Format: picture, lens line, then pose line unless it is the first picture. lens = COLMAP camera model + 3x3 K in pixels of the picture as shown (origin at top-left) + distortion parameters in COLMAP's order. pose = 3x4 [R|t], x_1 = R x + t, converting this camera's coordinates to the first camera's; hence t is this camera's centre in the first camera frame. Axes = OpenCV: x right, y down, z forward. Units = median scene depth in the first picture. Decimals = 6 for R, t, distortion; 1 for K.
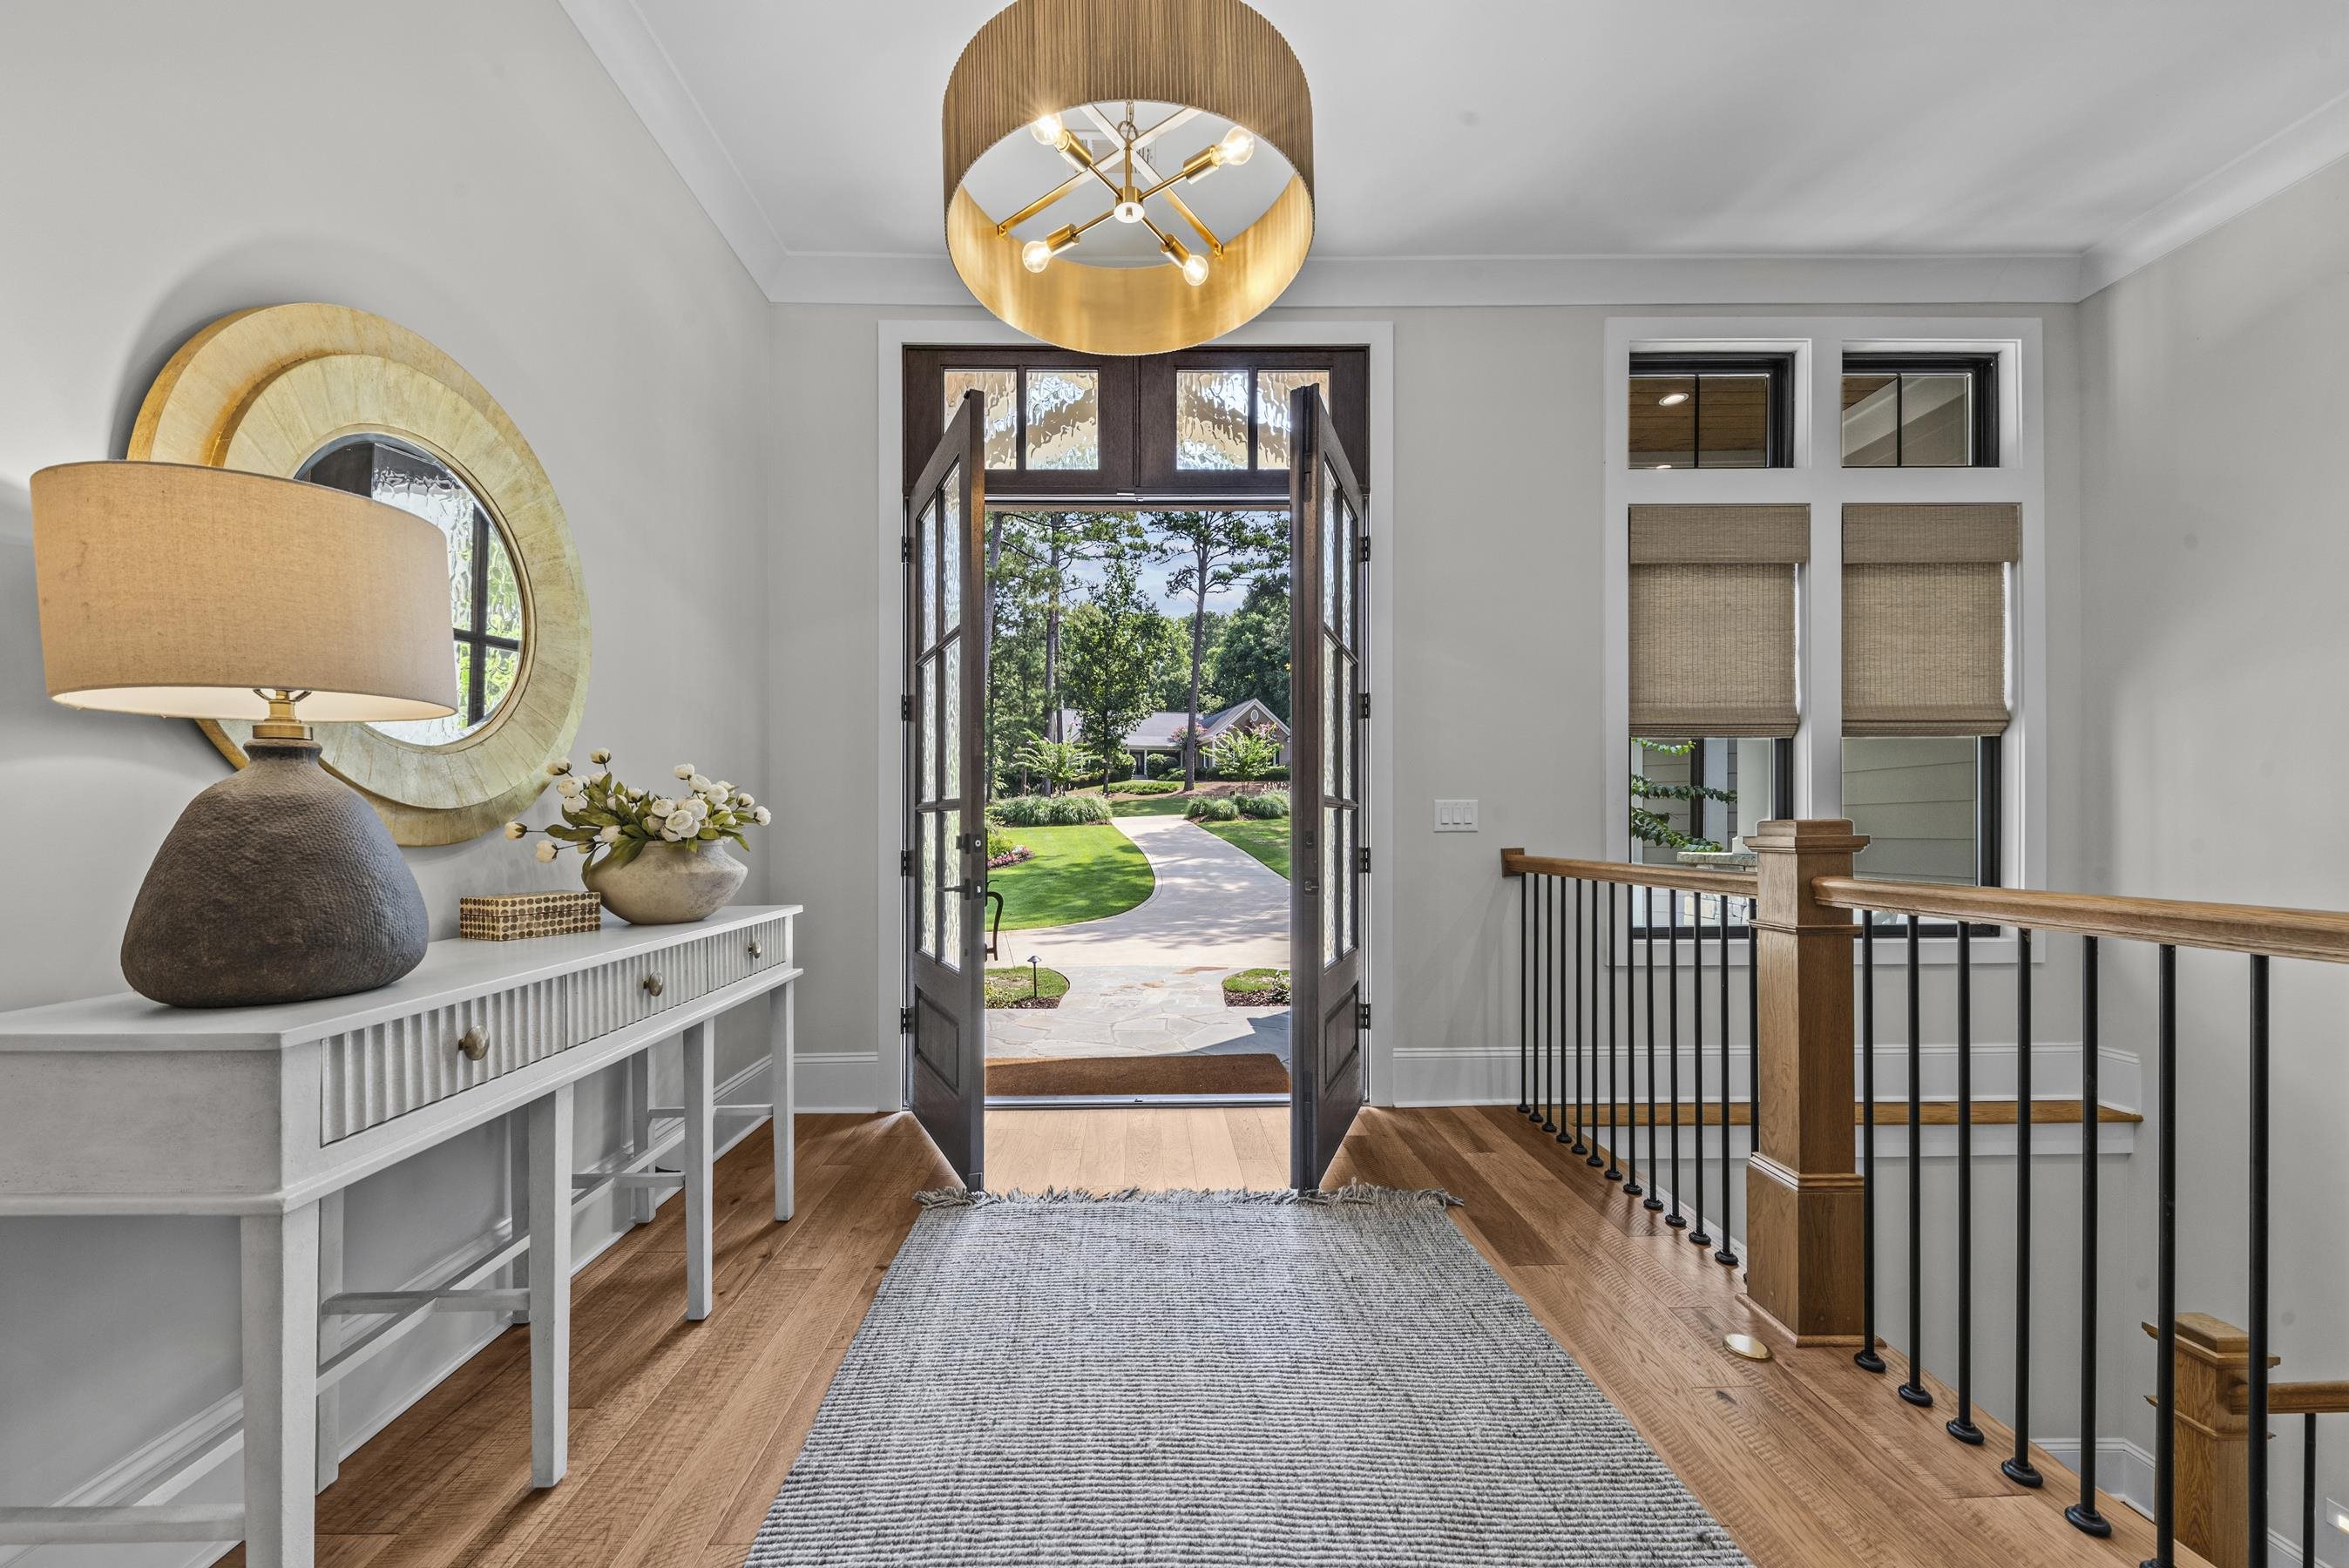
lens RADIAL K [[836.8, 0, 1166.4], [0, 836.8, 820.0], [0, 0, 1]] dist [0.011505, -0.002862]
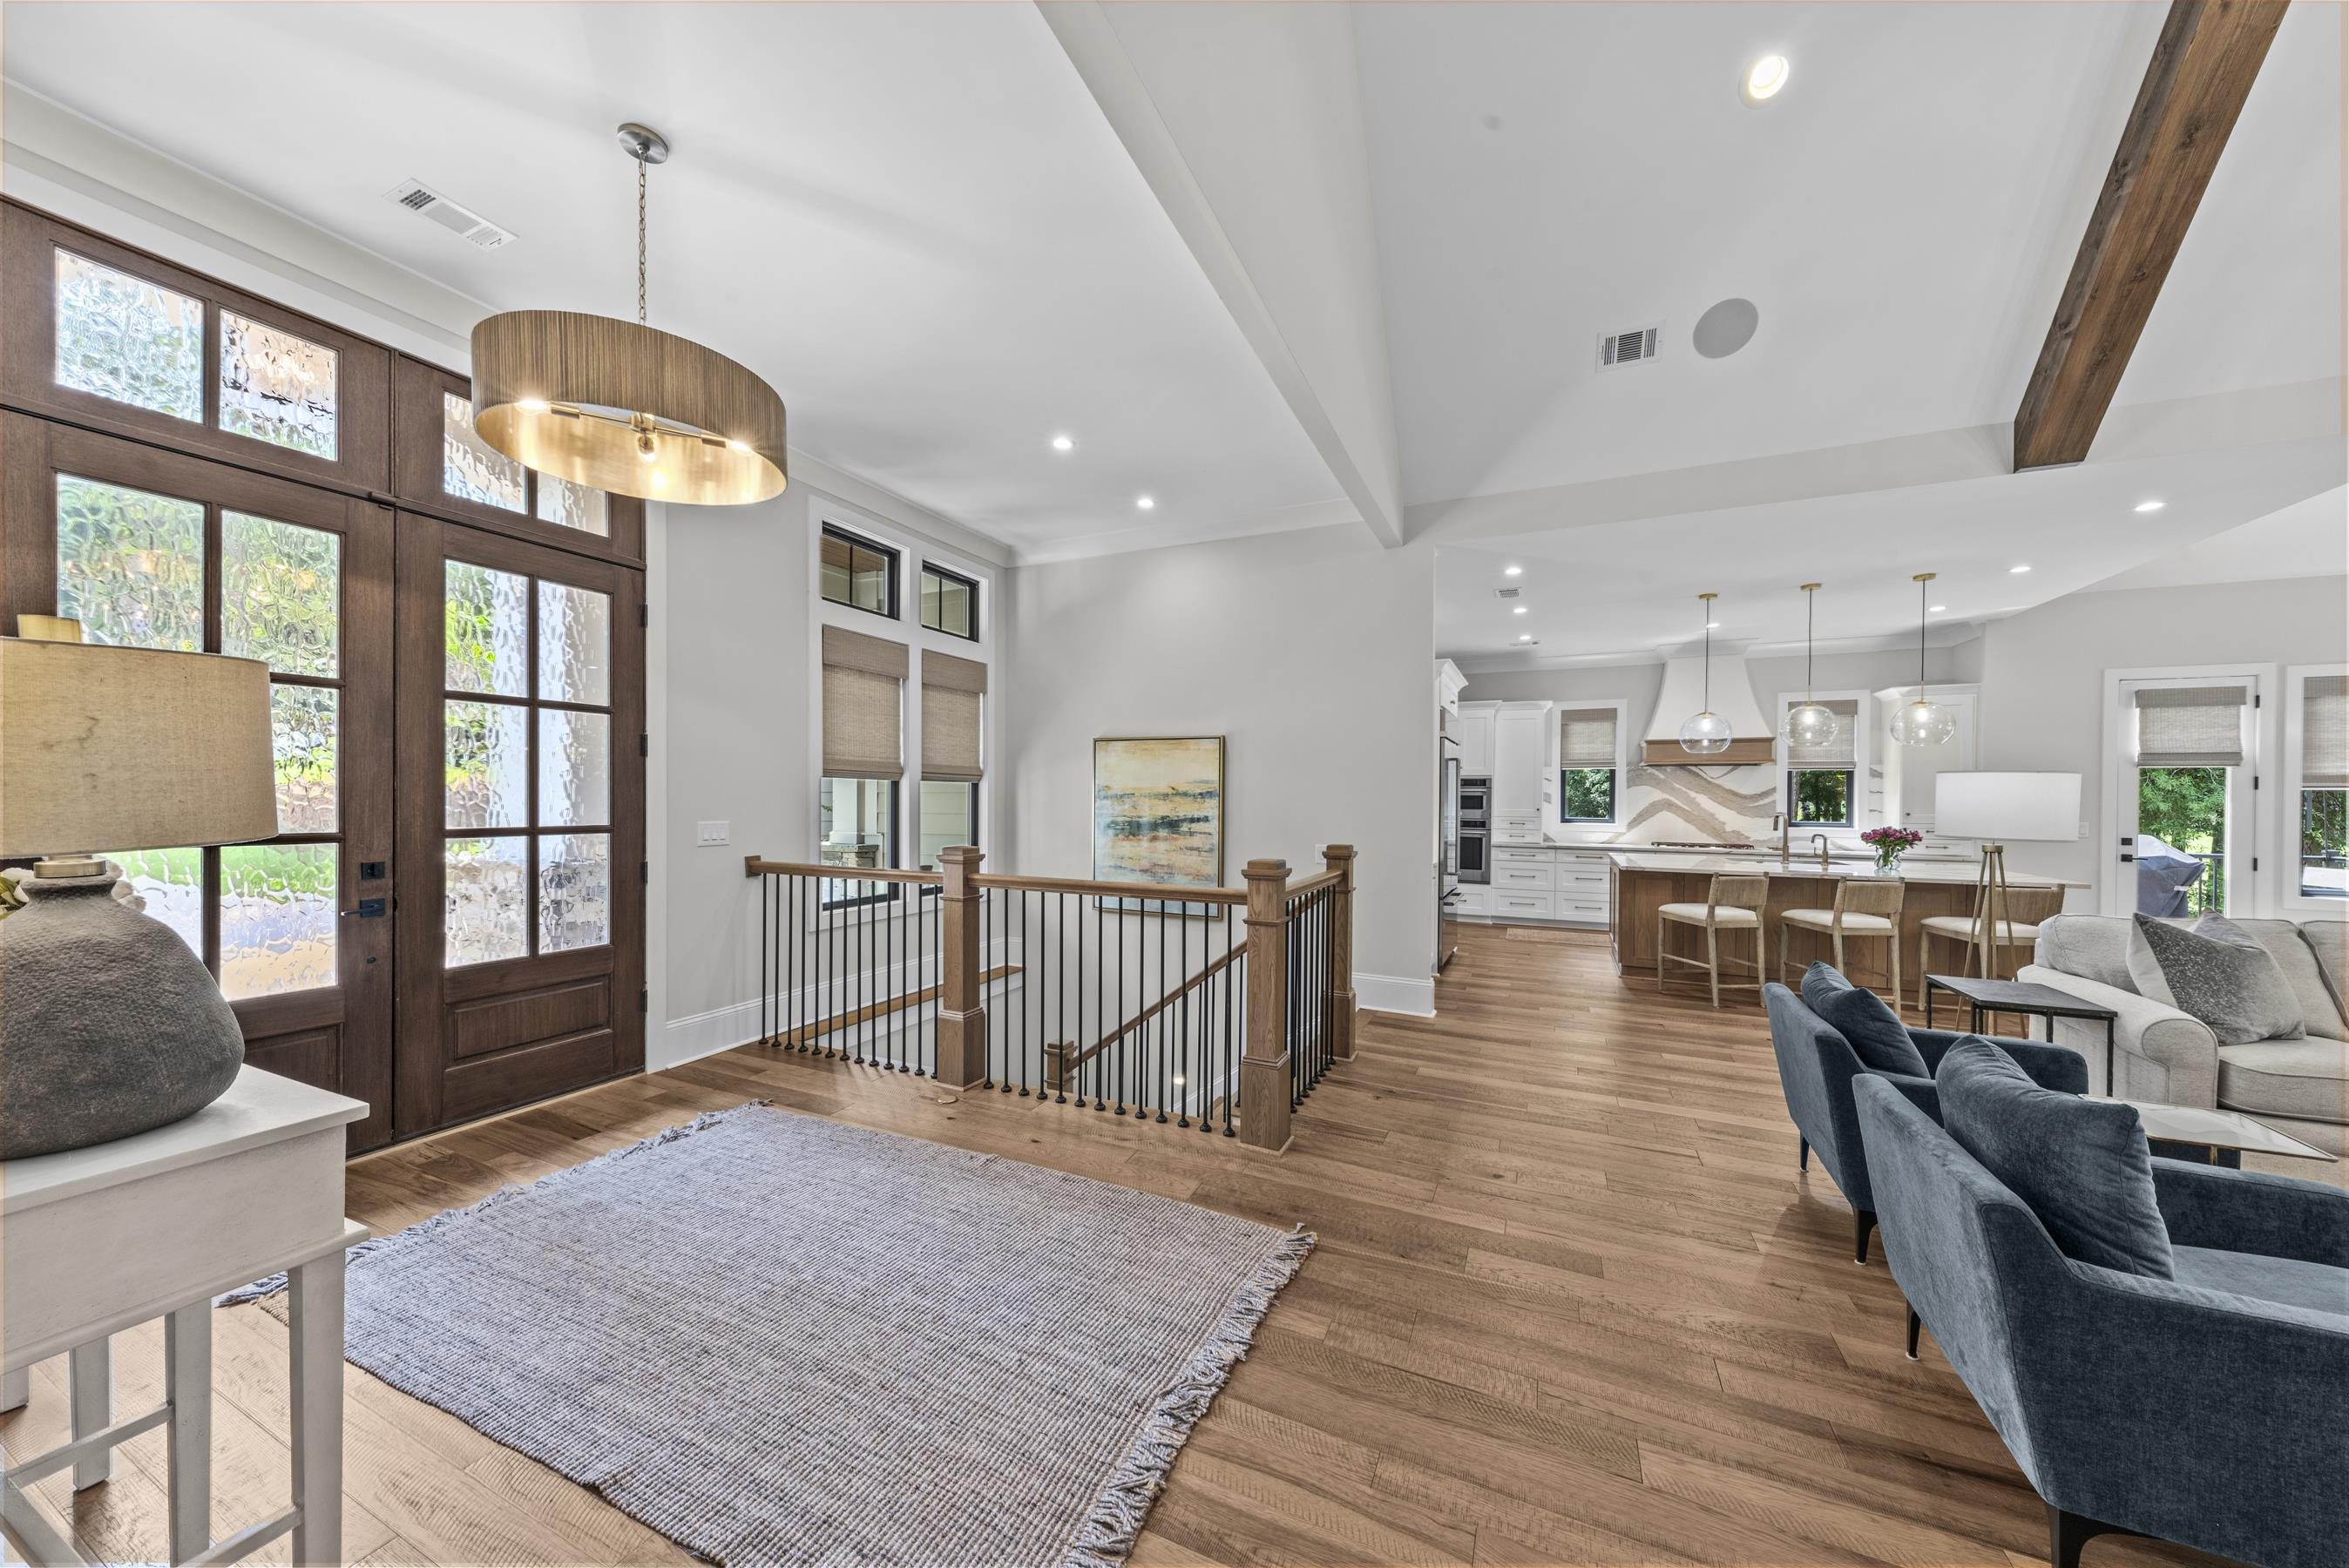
lens RADIAL K [[810.3, 0, 1173.3], [0, 810.3, 802.6], [0, 0, 1]] dist [0.011361, -0.004453]
pose [[0.431438, 0.003514, 0.902136, -0.497297], [-0.010804, 0.999941, 0.001272, -0.064069], [-0.902078, -0.010295, 0.431450, -0.198934]]
